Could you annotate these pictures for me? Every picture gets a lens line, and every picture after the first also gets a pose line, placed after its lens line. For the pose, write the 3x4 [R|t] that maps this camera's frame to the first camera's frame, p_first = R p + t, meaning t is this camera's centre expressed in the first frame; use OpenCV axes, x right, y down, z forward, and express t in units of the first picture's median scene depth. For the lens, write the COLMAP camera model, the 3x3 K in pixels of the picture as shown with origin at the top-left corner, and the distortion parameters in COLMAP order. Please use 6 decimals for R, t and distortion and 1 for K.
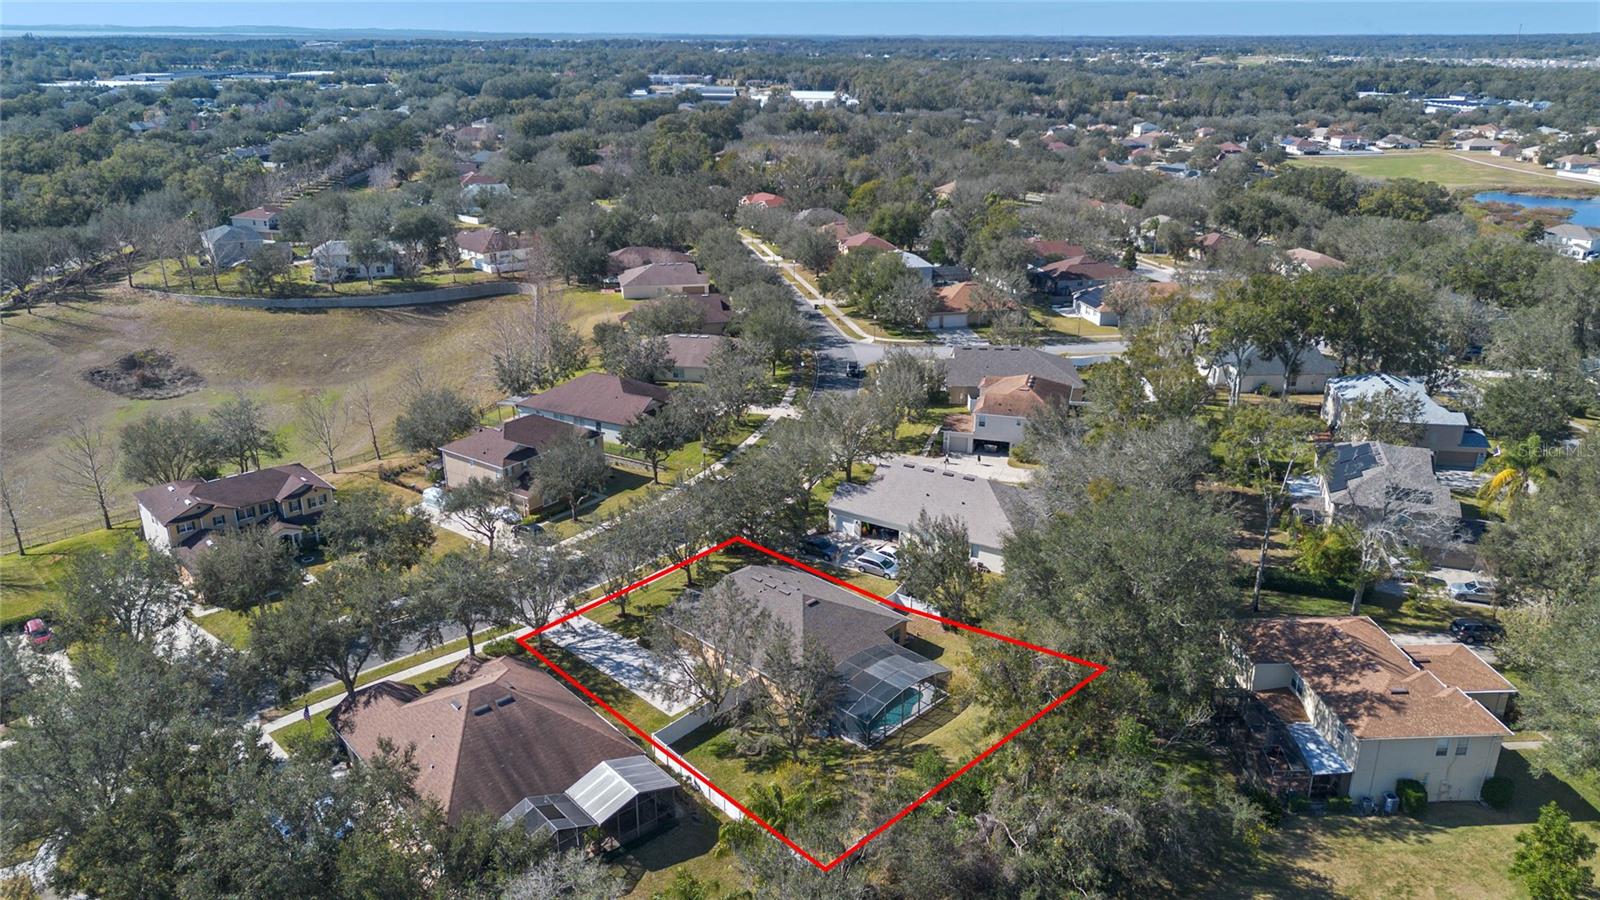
lens RADIAL K [[1125.4, 0, 804.1], [0, 1125.4, 448.3], [0, 0, 1]] dist [0.049341, -0.030975]
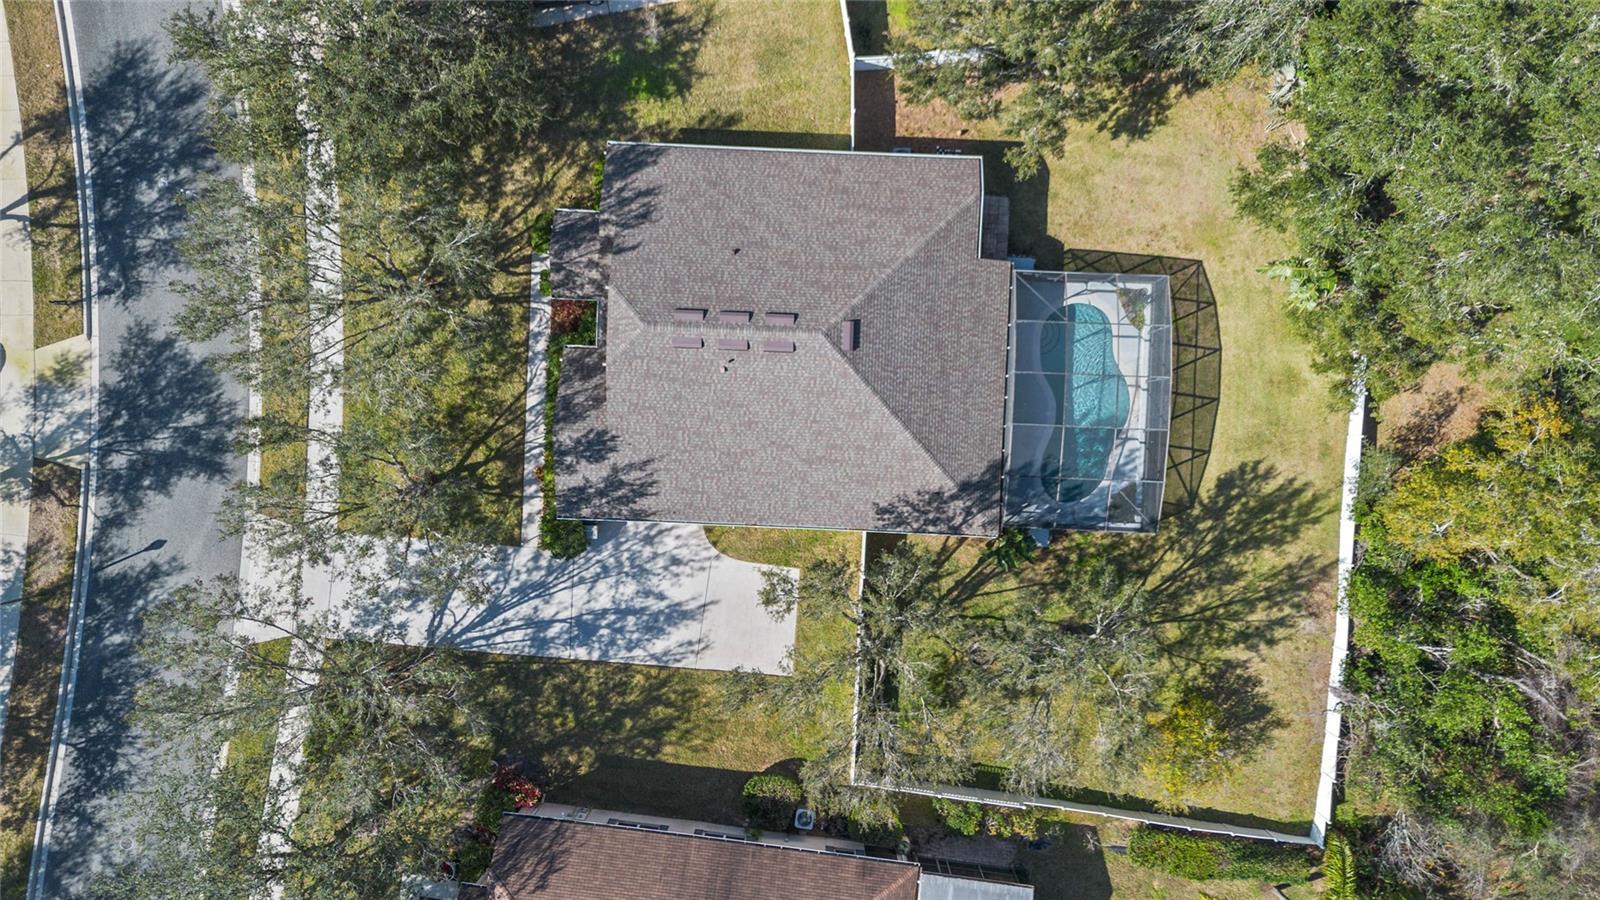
lens RADIAL K [[1125.4, 0, 803.7], [0, 1125.4, 450.1], [0, 0, 1]] dist [0.049341, -0.030975]
pose [[0.745821, -0.665957, -0.015903, -0.029095], [0.241382, 0.247924, 0.938226, -0.262981], [-0.620875, -0.703588, 0.345657, 0.785768]]
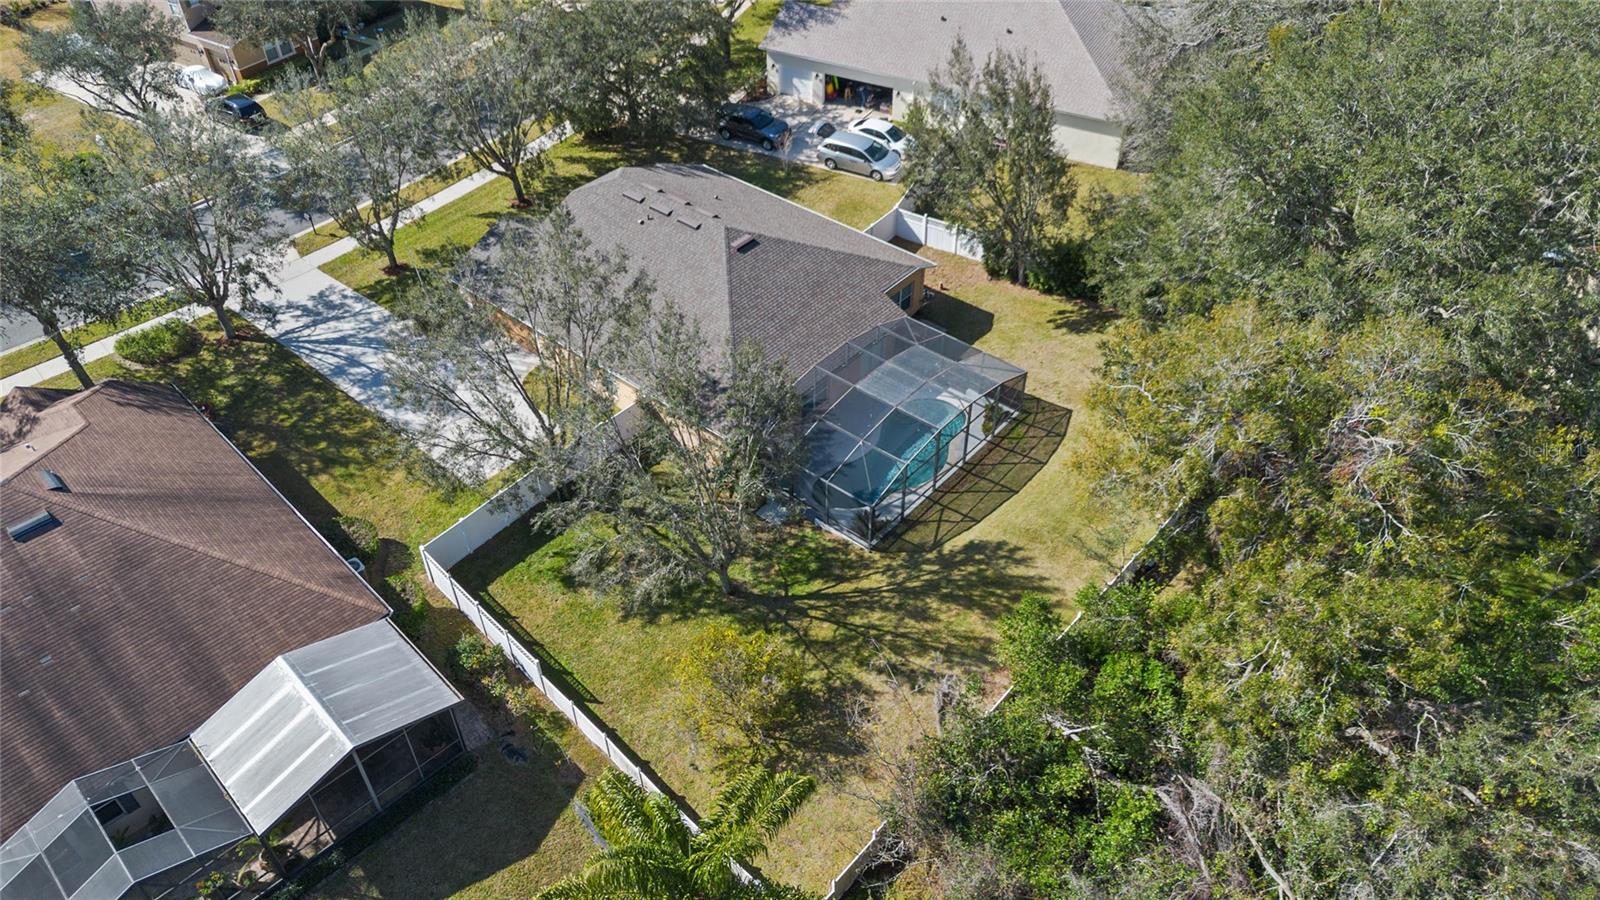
lens RADIAL K [[1125.4, 0, 805.5], [0, 1125.4, 459.3], [0, 0, 1]] dist [0.049341, -0.030975]
pose [[0.997659, -0.049579, 0.047104, 0.005436], [0.028483, 0.927434, 0.372900, 0.037378], [-0.062174, -0.370686, 0.926675, 0.470721]]
